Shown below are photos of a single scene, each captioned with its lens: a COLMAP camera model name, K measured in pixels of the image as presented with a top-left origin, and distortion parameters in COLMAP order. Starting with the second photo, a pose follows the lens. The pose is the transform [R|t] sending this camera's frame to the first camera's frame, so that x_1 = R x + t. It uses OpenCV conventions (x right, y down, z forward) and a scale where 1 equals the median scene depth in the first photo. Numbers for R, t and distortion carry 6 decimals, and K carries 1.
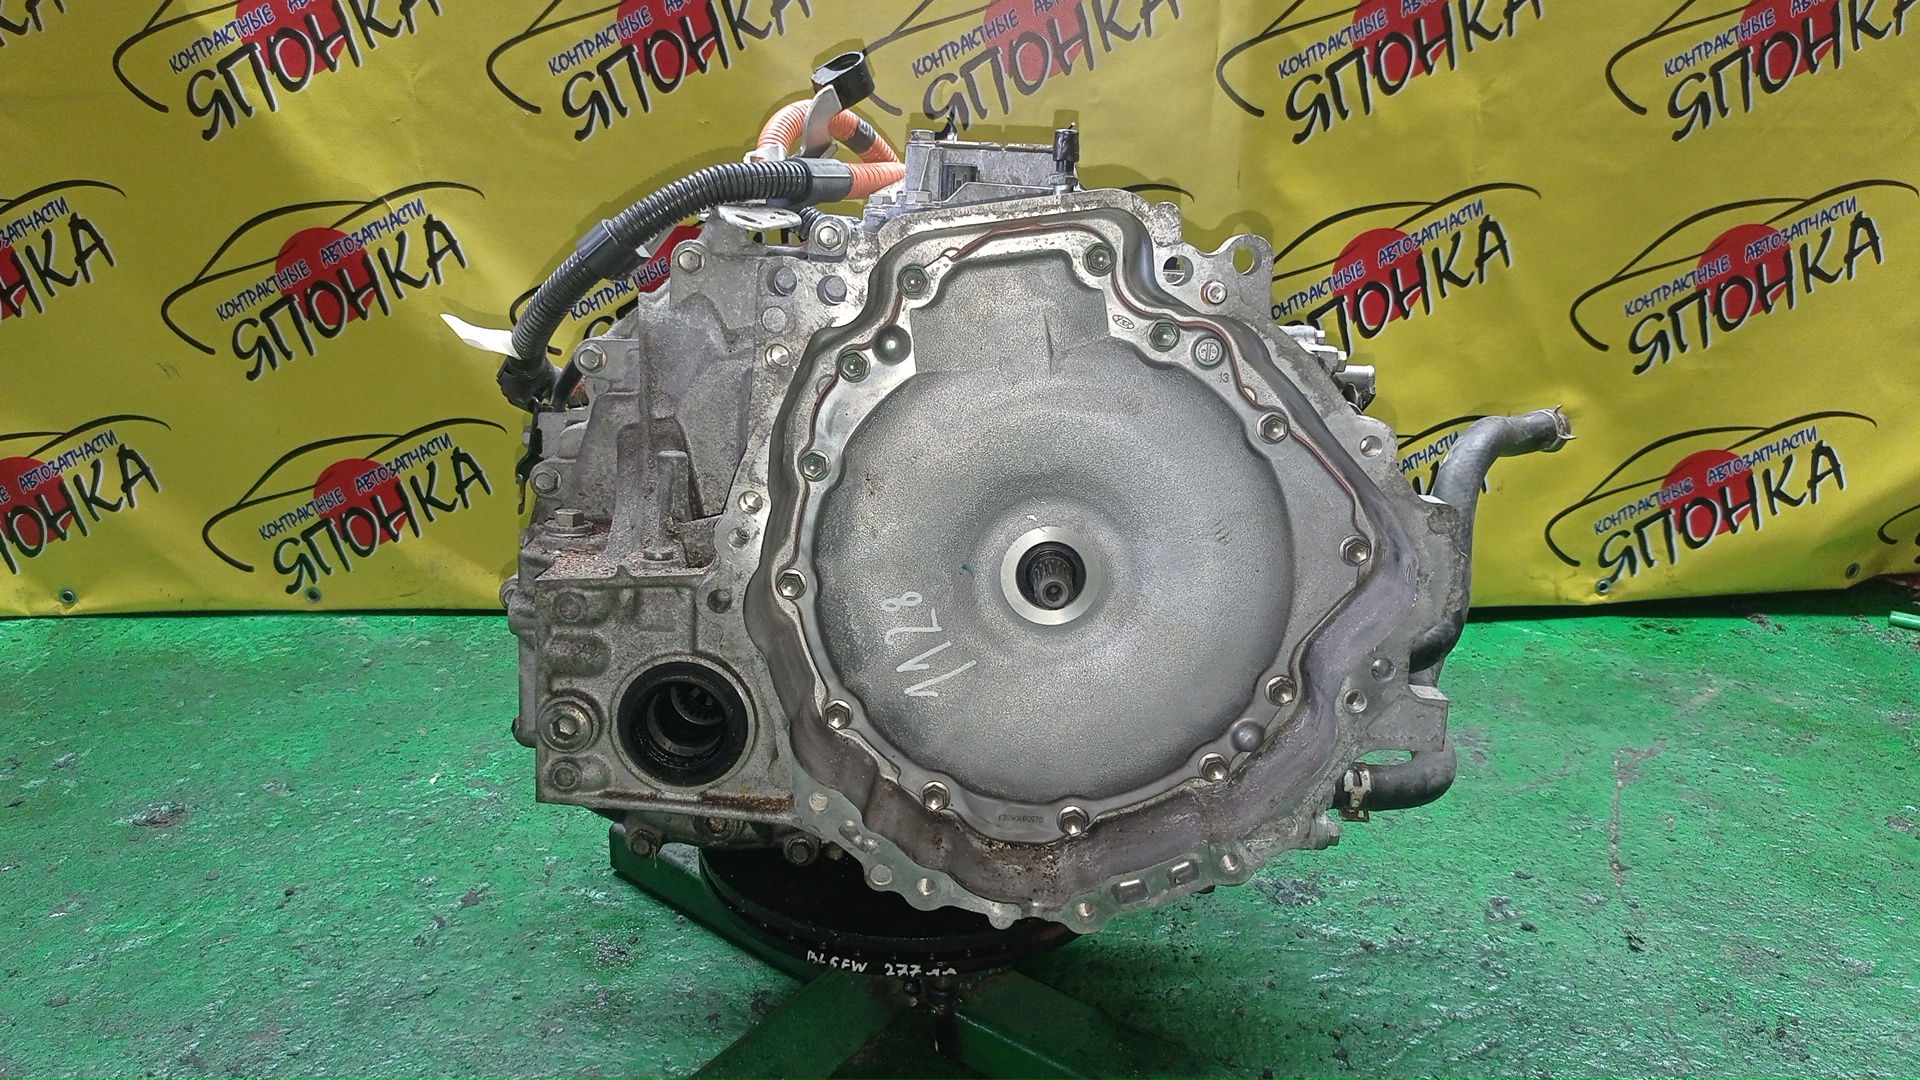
lens RADIAL K [[1446.0, 0, 963.7], [0, 1446.0, 547.9], [0, 0, 1]] dist [0.004847, 0.002827]
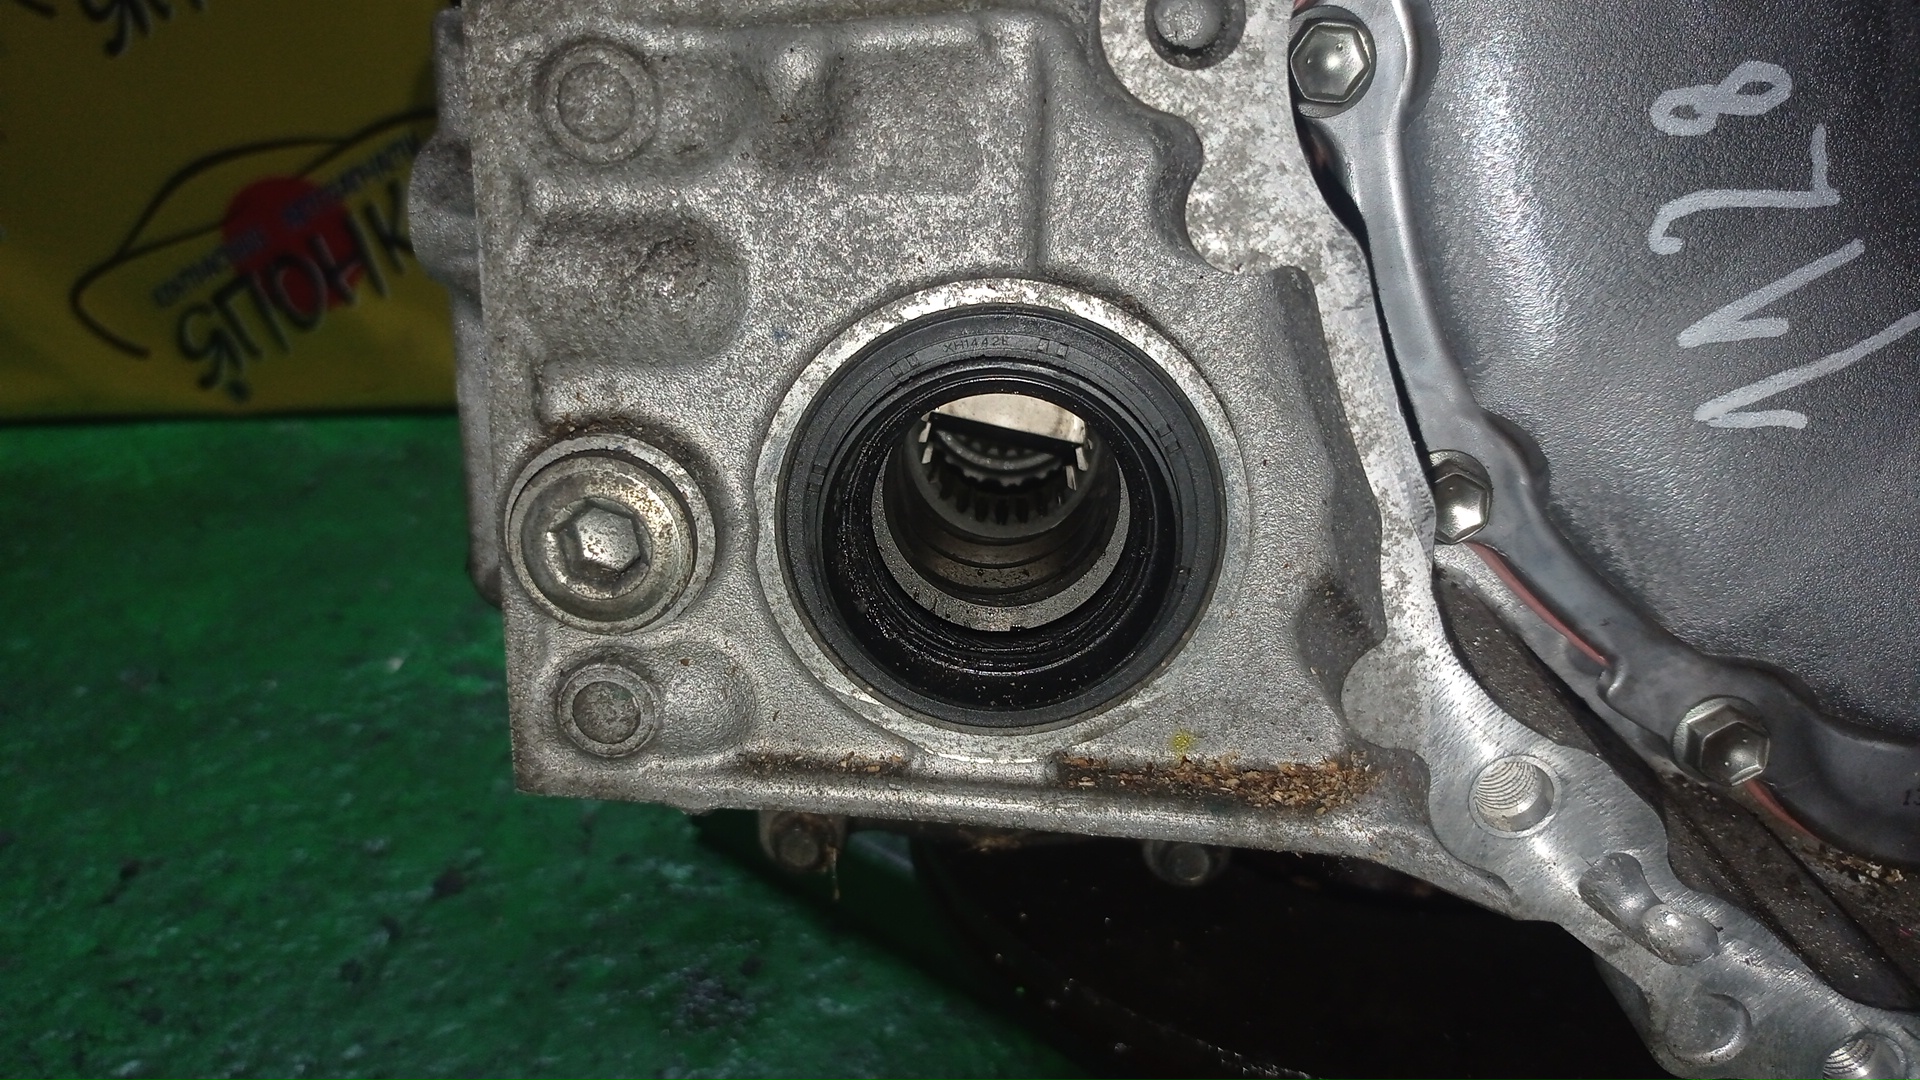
lens RADIAL K [[1481.6, 0, 960.2], [0, 1481.6, 528.1], [0, 0, 1]] dist [-0.006536, 0.007661]
pose [[0.999280, -0.013336, -0.035532, -0.094294], [0.016354, 0.996158, 0.086035, 0.047687], [0.034248, -0.086554, 0.995658, 0.346350]]
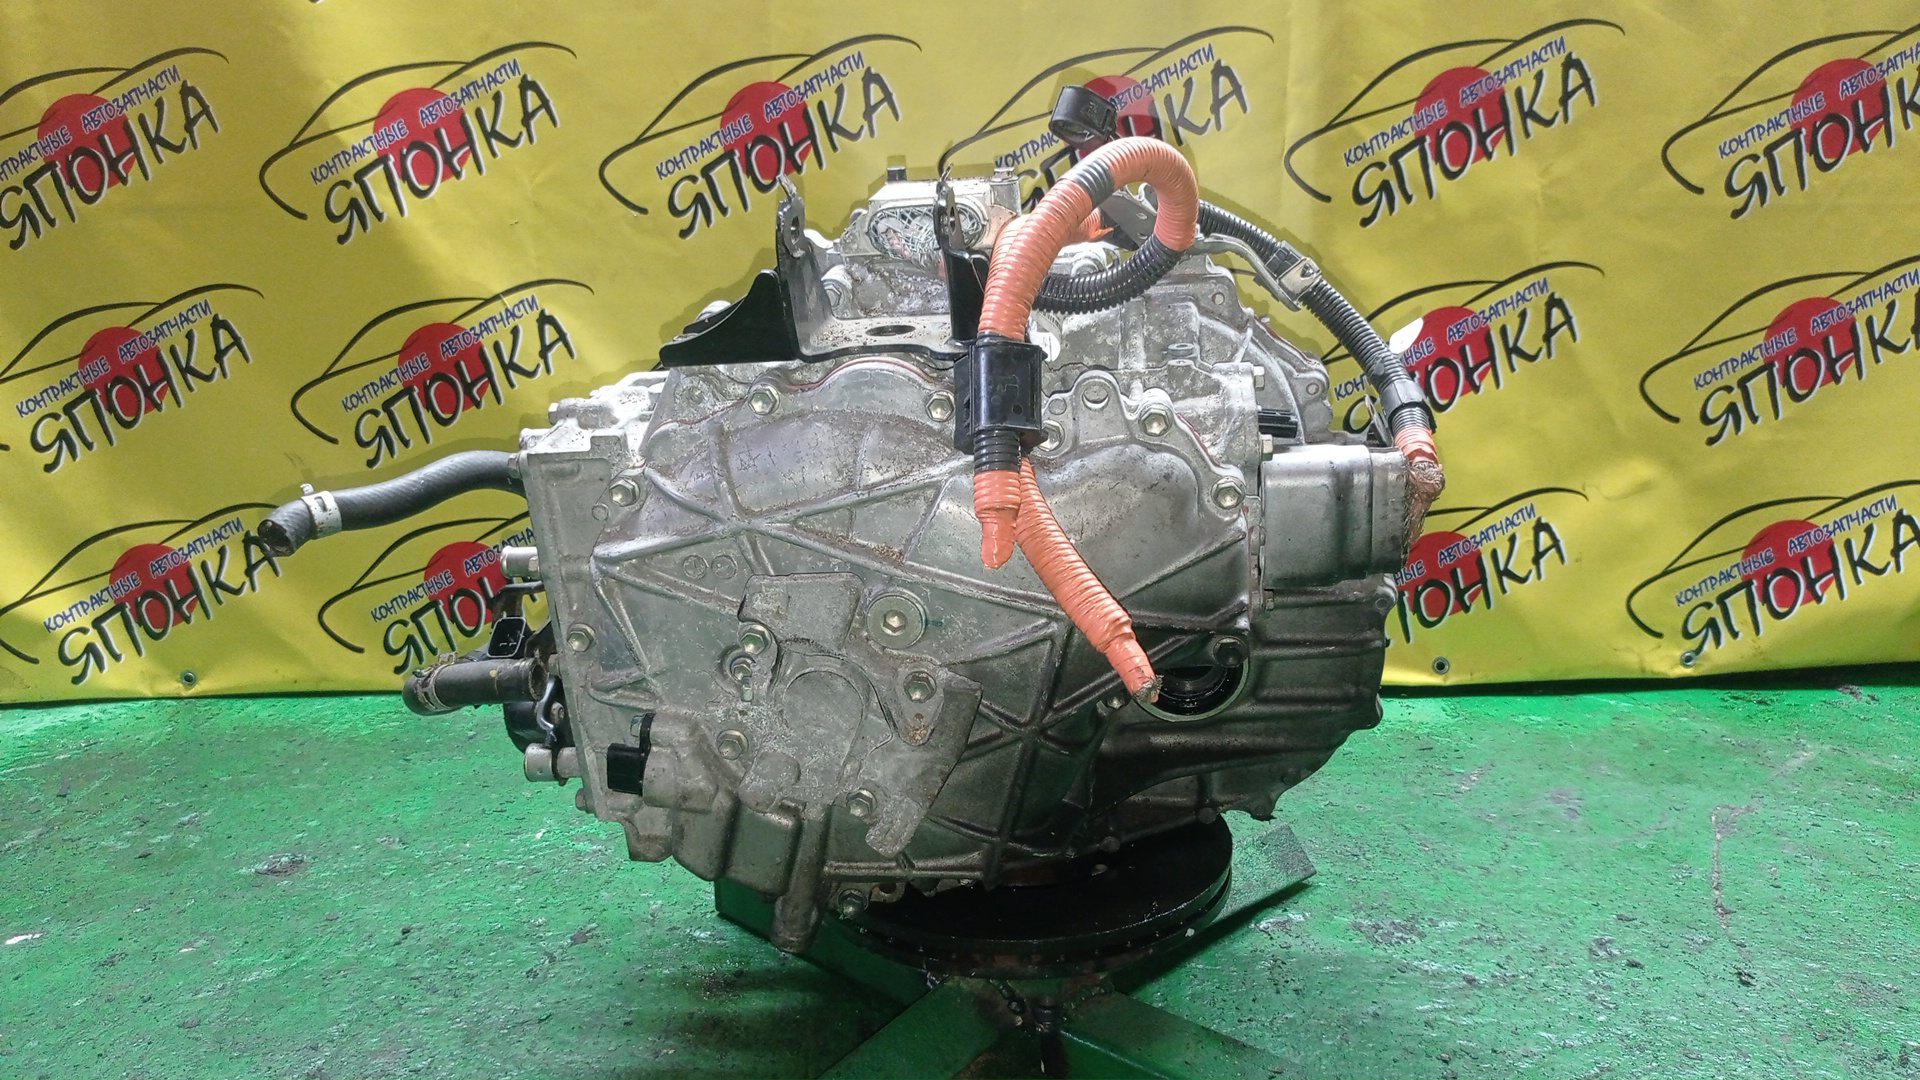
lens RADIAL K [[1448.9, 0, 962.6], [0, 1448.9, 544.6], [0, 0, 1]] dist [0.005833, 0.002828]
pose [[0.999080, -0.011344, -0.041370, -0.018554], [0.006862, 0.994245, -0.106912, 0.058974], [0.042344, 0.106530, 0.993407, -0.028066]]
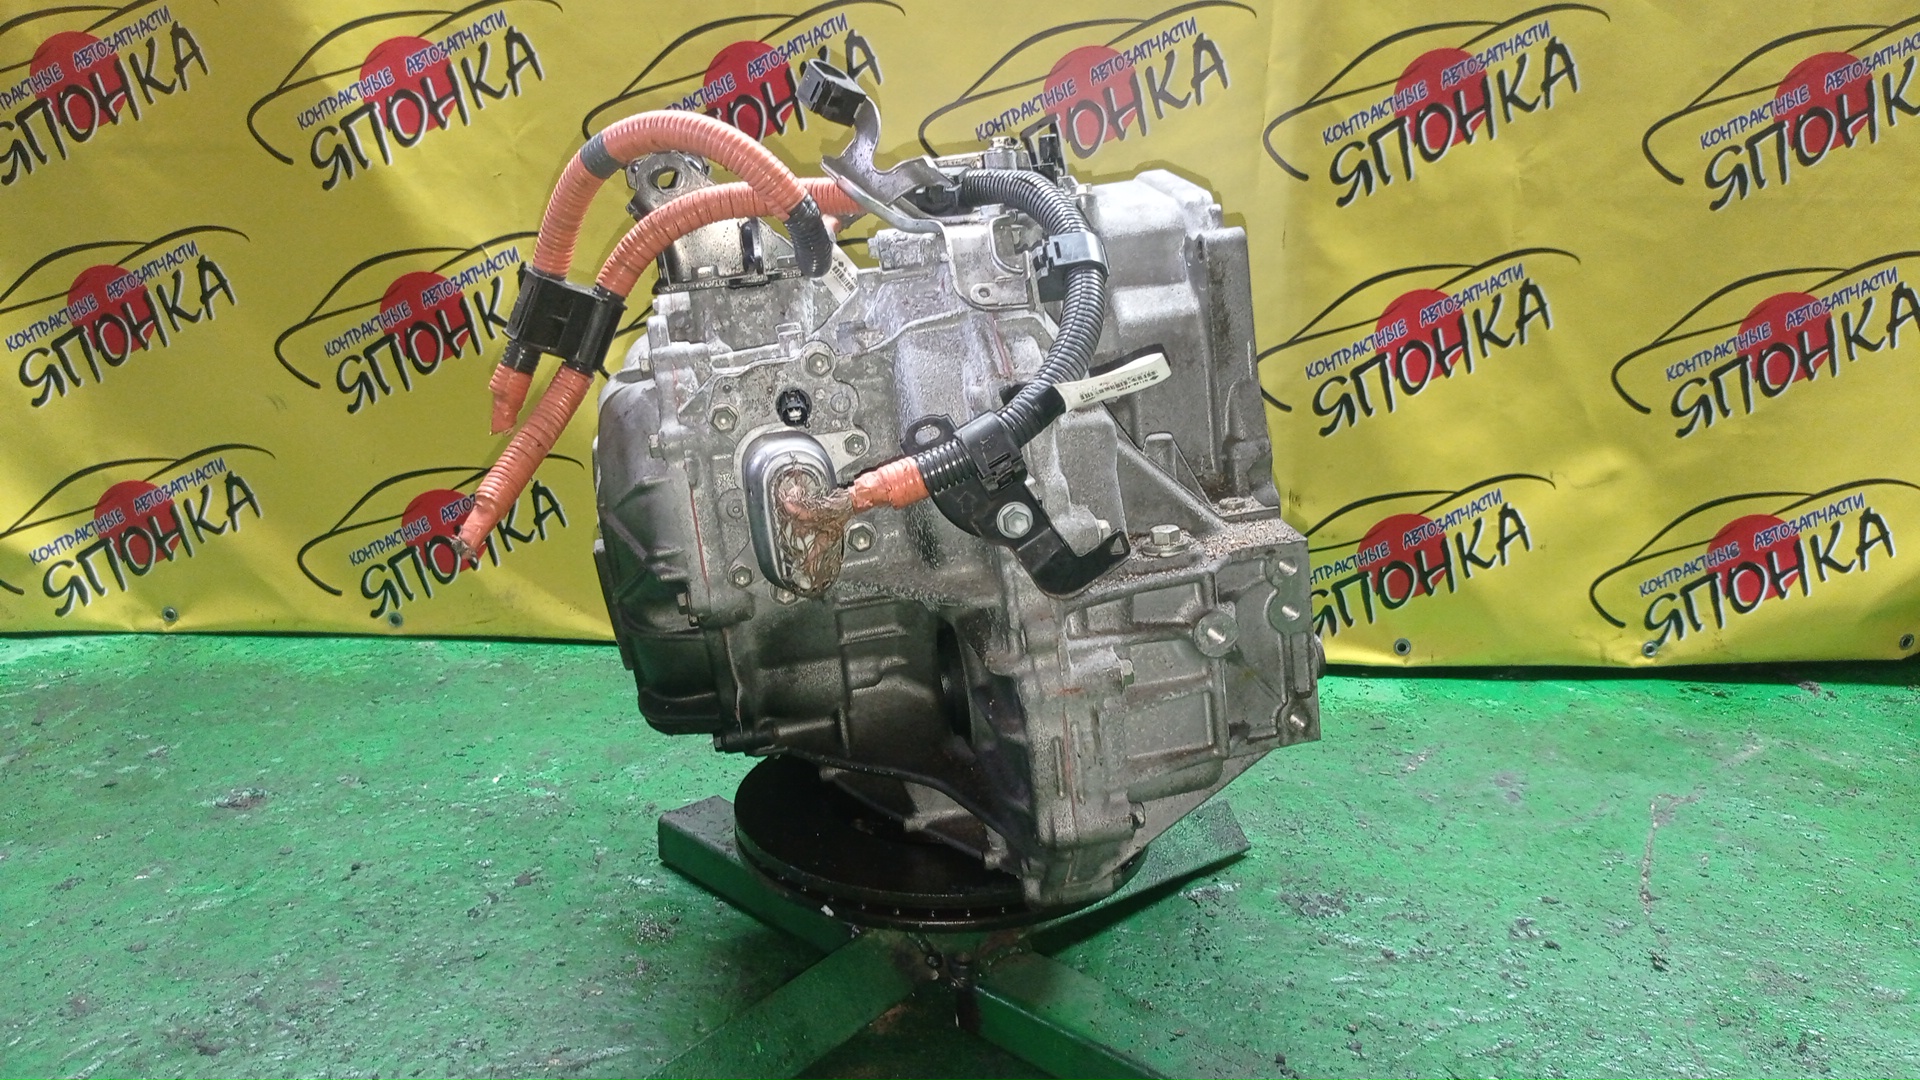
lens RADIAL K [[1446.0, 0, 963.7], [0, 1446.0, 547.9], [0, 0, 1]] dist [0.004847, 0.002827]
pose [[0.998235, 0.025510, -0.053623, 0.020854], [-0.029790, 0.996302, -0.080596, 0.059127], [0.051369, 0.082052, 0.995303, -0.035176]]
